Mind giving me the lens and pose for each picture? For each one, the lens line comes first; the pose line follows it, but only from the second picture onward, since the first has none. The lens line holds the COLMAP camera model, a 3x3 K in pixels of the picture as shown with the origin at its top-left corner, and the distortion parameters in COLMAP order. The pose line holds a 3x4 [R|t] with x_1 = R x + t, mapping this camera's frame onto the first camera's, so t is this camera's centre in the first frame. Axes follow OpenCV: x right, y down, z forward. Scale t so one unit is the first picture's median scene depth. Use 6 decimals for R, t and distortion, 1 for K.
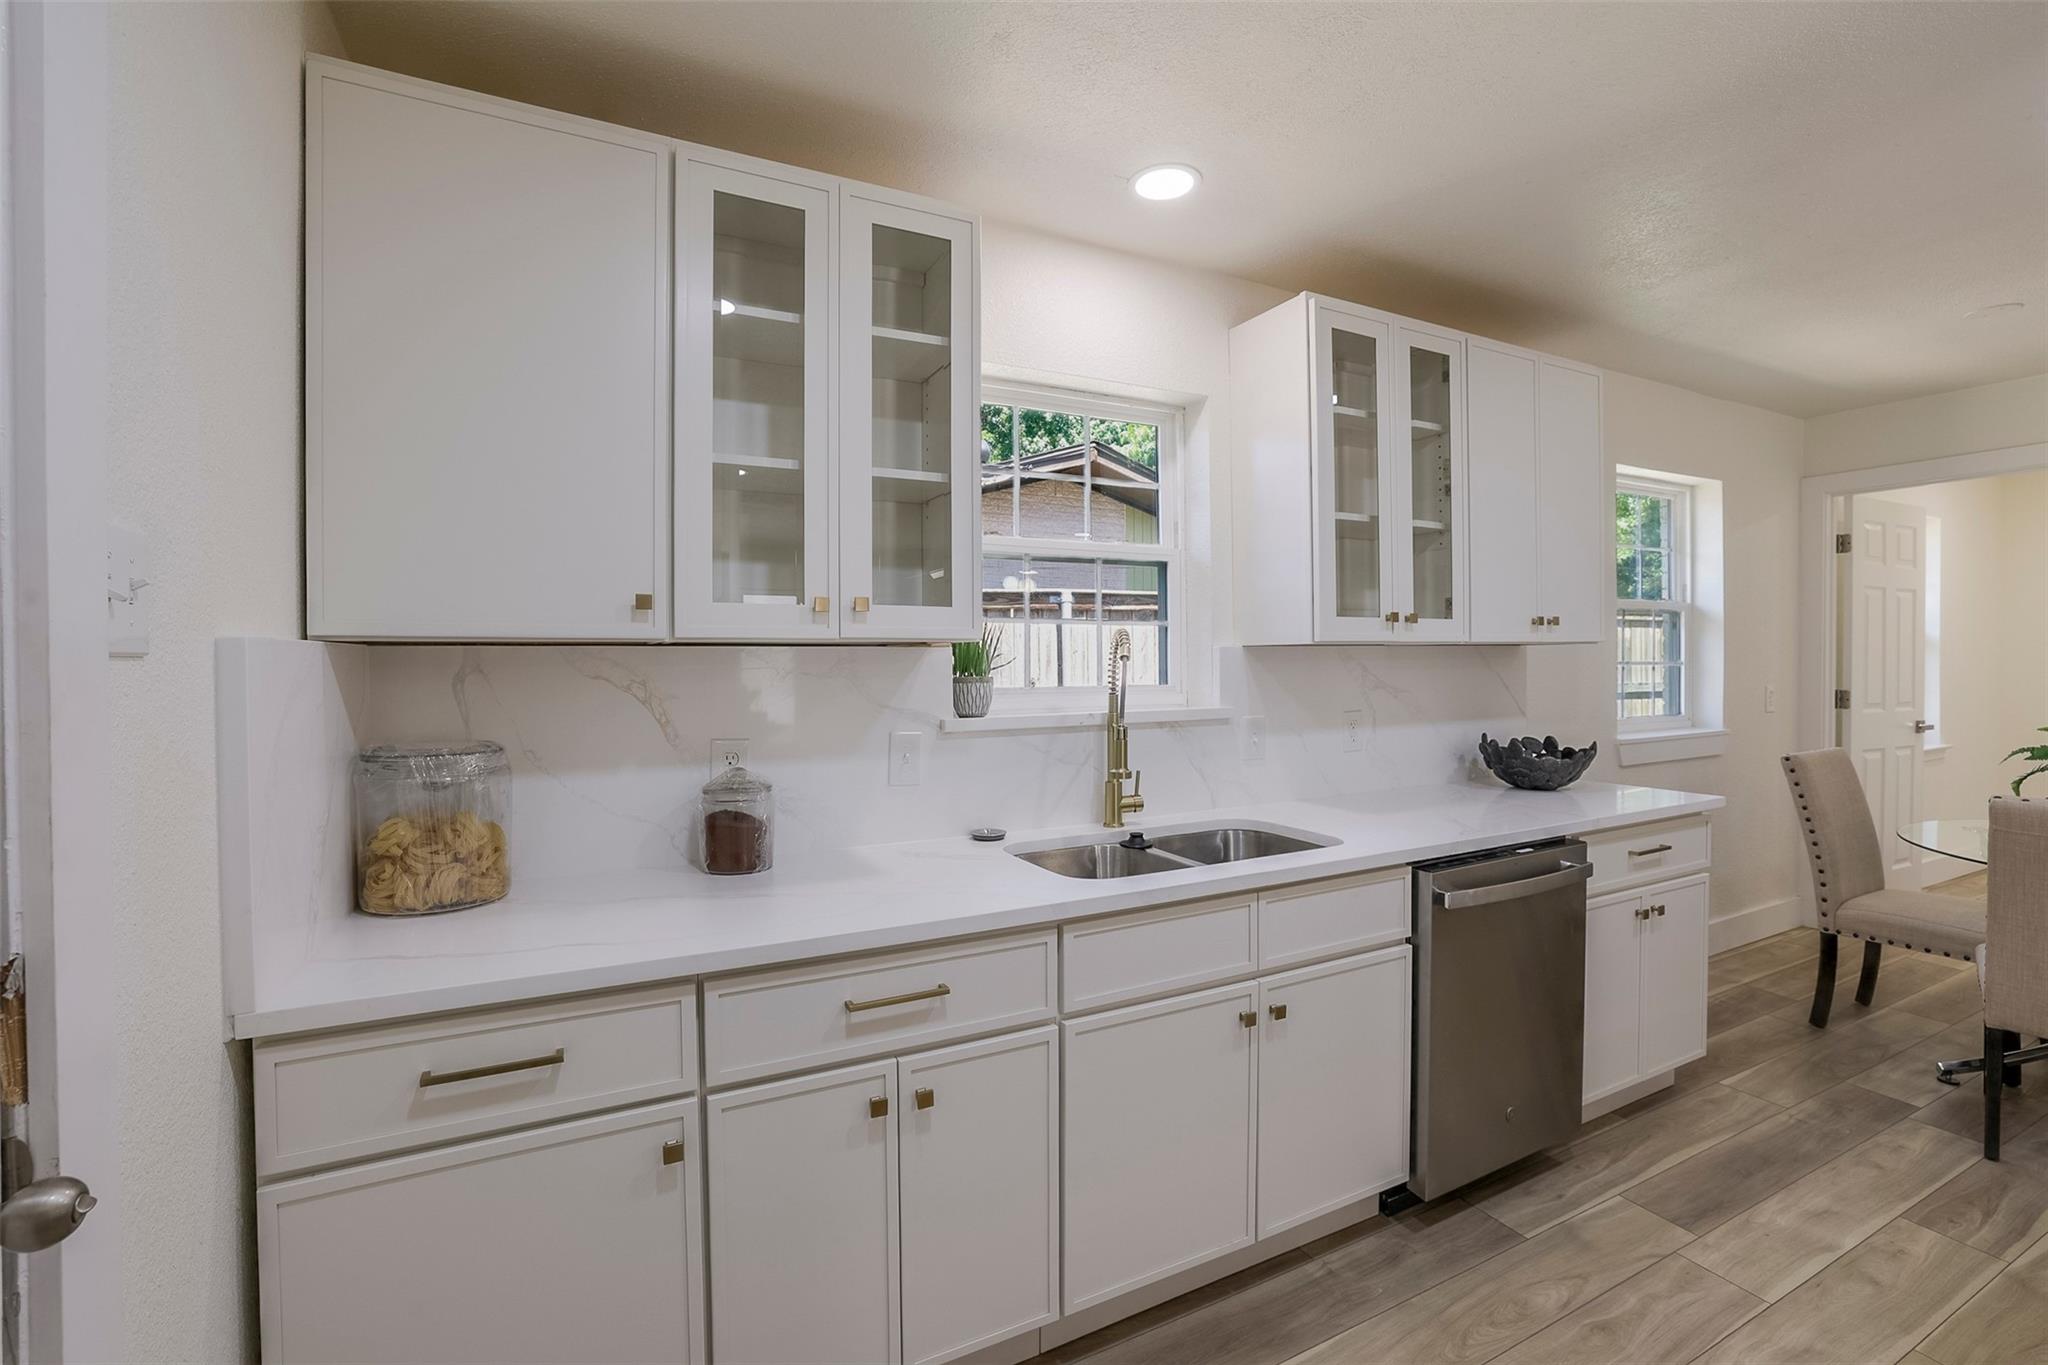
lens RADIAL K [[891.7, 0, 1024.9], [0, 891.7, 665.1], [0, 0, 1]] dist [0.000154, 0.000473]
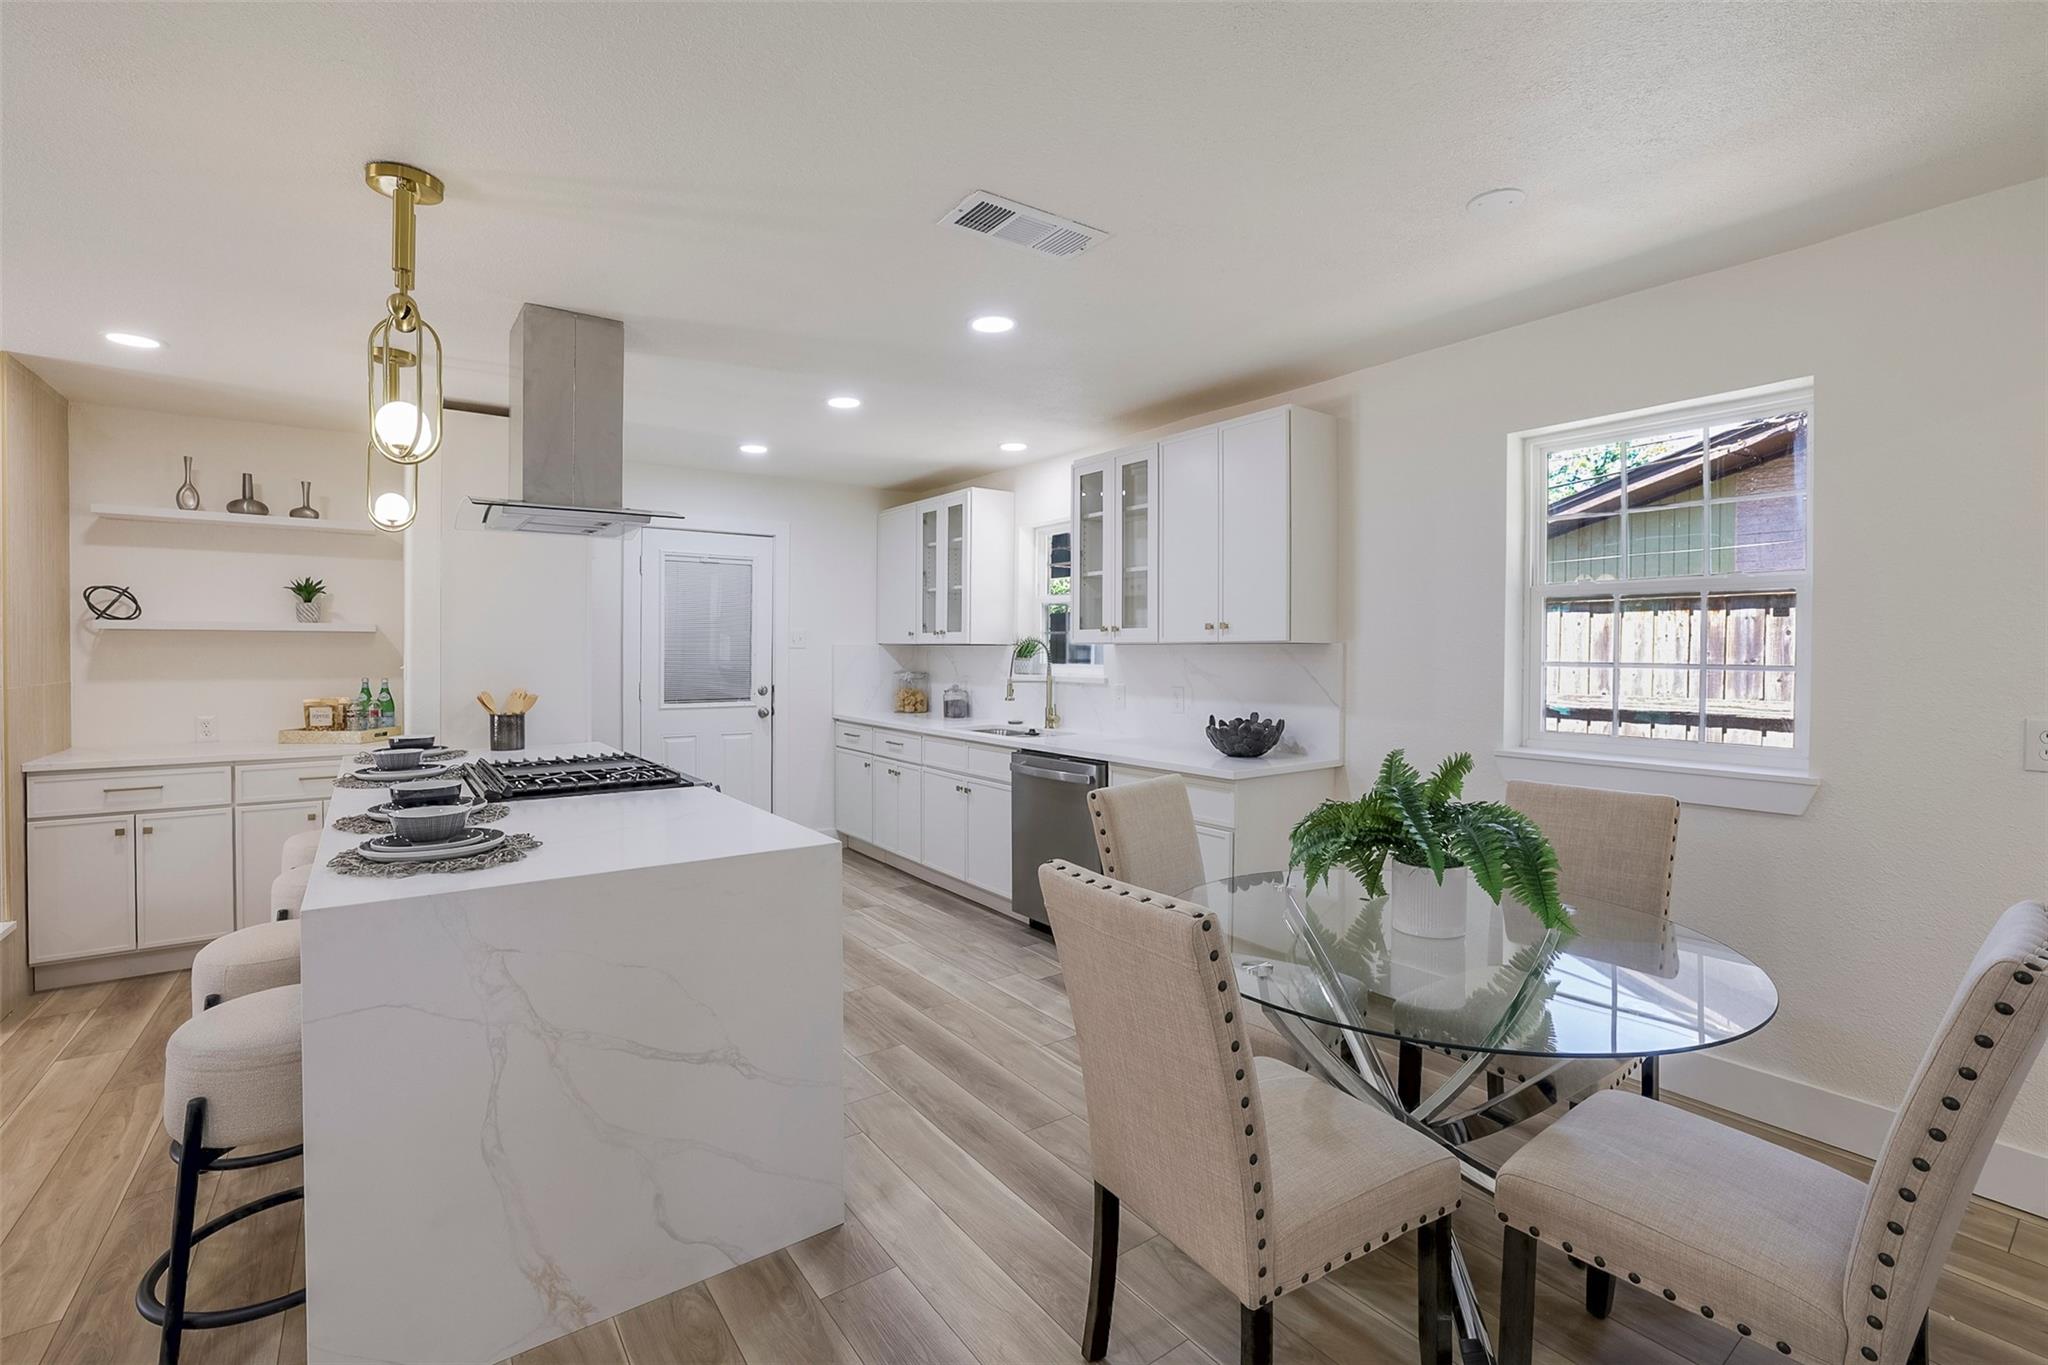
lens RADIAL K [[891.7, 0, 1022.3], [0, 891.7, 671.6], [0, 0, 1]] dist [0.000154, 0.000473]
pose [[0.139573, 0.023669, -0.989929, 2.199179], [-0.017999, 0.999610, 0.021363, -0.001349], [0.990048, 0.014836, 0.139945, 0.637209]]
